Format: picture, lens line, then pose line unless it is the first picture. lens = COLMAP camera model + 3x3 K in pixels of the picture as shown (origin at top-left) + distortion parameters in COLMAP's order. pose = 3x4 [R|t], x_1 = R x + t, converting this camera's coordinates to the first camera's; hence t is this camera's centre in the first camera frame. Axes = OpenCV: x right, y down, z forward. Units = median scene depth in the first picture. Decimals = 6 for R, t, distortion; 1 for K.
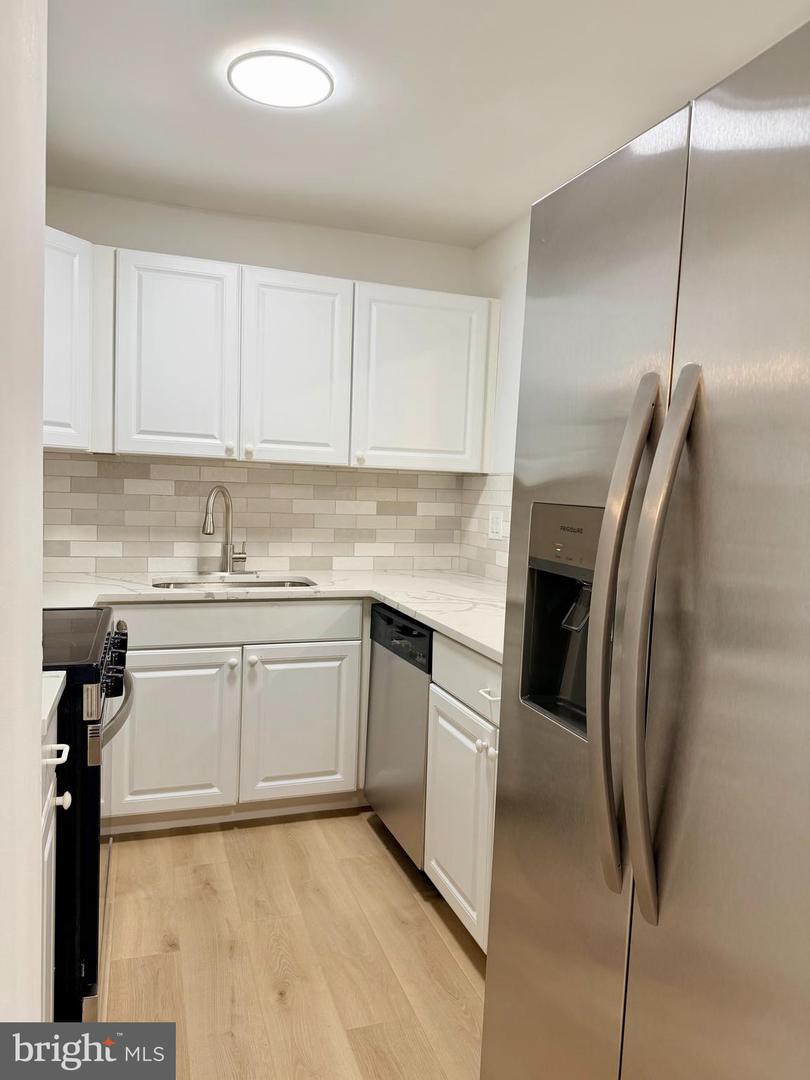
lens RADIAL K [[760.9, 0, 405.0], [0, 760.9, 540.0], [0, 0, 1]] dist [0.129590, -0.200235]
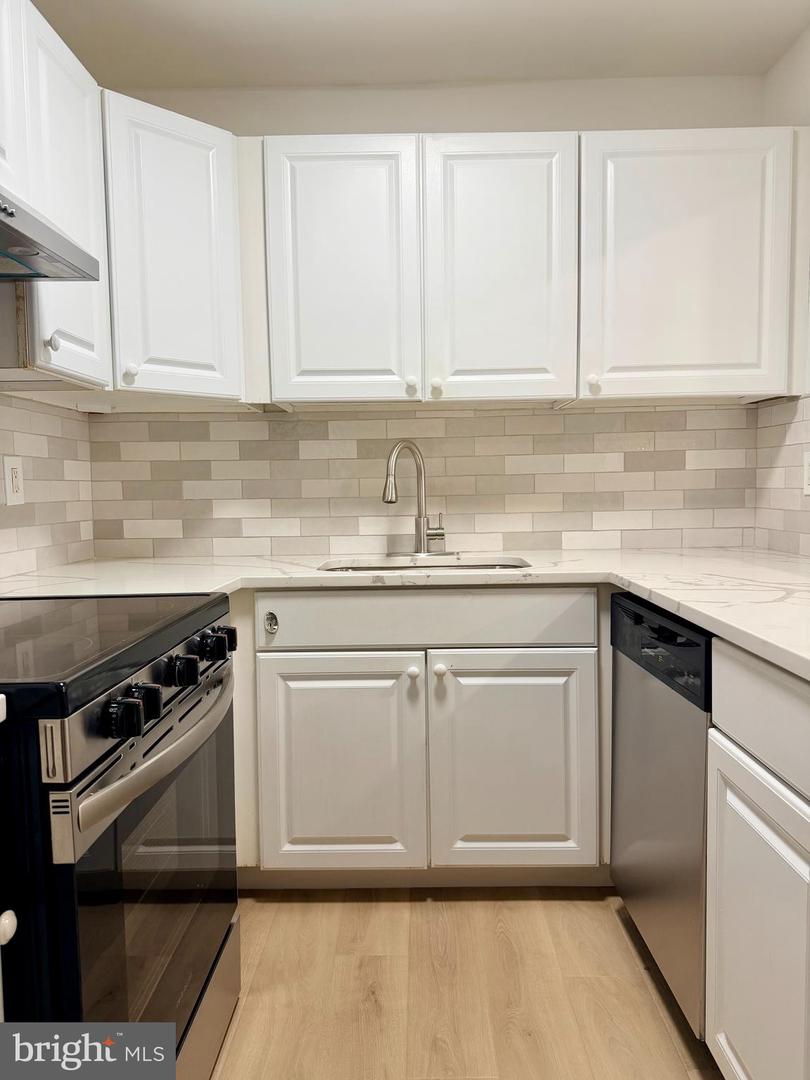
lens RADIAL K [[760.9, 0, 405.0], [0, 760.9, 540.0], [0, 0, 1]] dist [0.129590, -0.200235]
pose [[0.940281, -0.024103, -0.339546, 0.015901], [0.024257, 0.999699, -0.003791, 0.035070], [0.339535, -0.004672, 0.940582, 0.303390]]
